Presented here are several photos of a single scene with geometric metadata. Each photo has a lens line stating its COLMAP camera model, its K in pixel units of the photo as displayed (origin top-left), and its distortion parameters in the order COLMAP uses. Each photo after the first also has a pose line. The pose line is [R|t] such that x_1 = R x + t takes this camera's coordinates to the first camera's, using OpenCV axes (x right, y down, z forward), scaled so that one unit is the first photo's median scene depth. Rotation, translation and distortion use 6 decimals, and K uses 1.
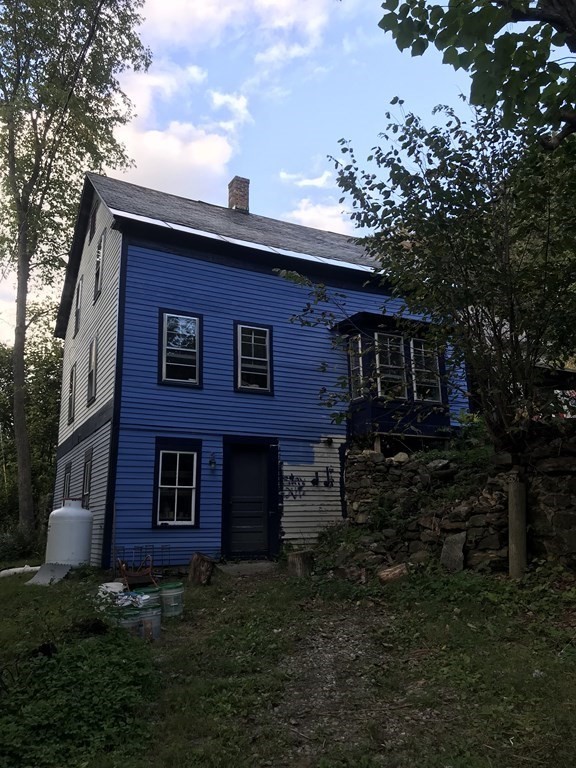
lens RADIAL K [[635.9, 0, 288.0], [0, 635.9, 383.1], [0, 0, 1]] dist [0.024148, -0.031534]
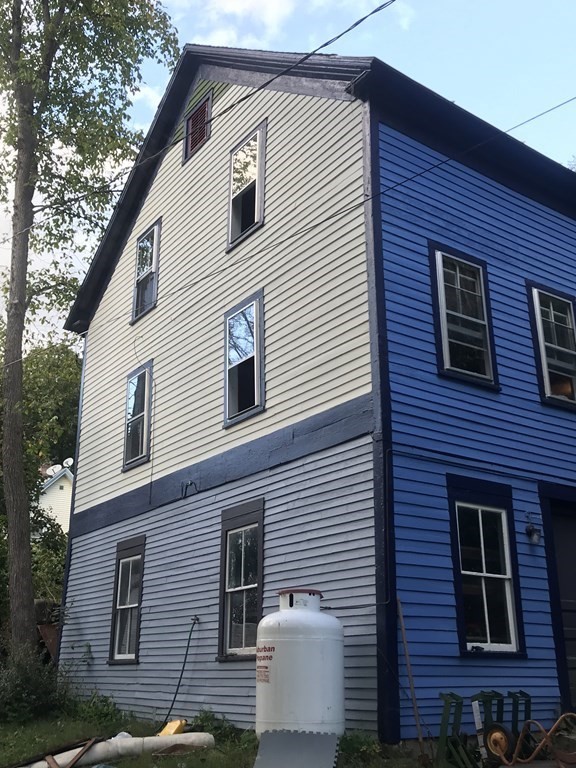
lens RADIAL K [[840.8, 0, 307.1], [0, 840.8, 402.9], [0, 0, 1]] dist [0.006001, 0.000000]
pose [[0.991734, 0.053702, 0.116532, -0.394874], [-0.044039, 0.995495, -0.083969, 0.087417], [-0.120516, 0.078143, 0.989631, 0.336012]]
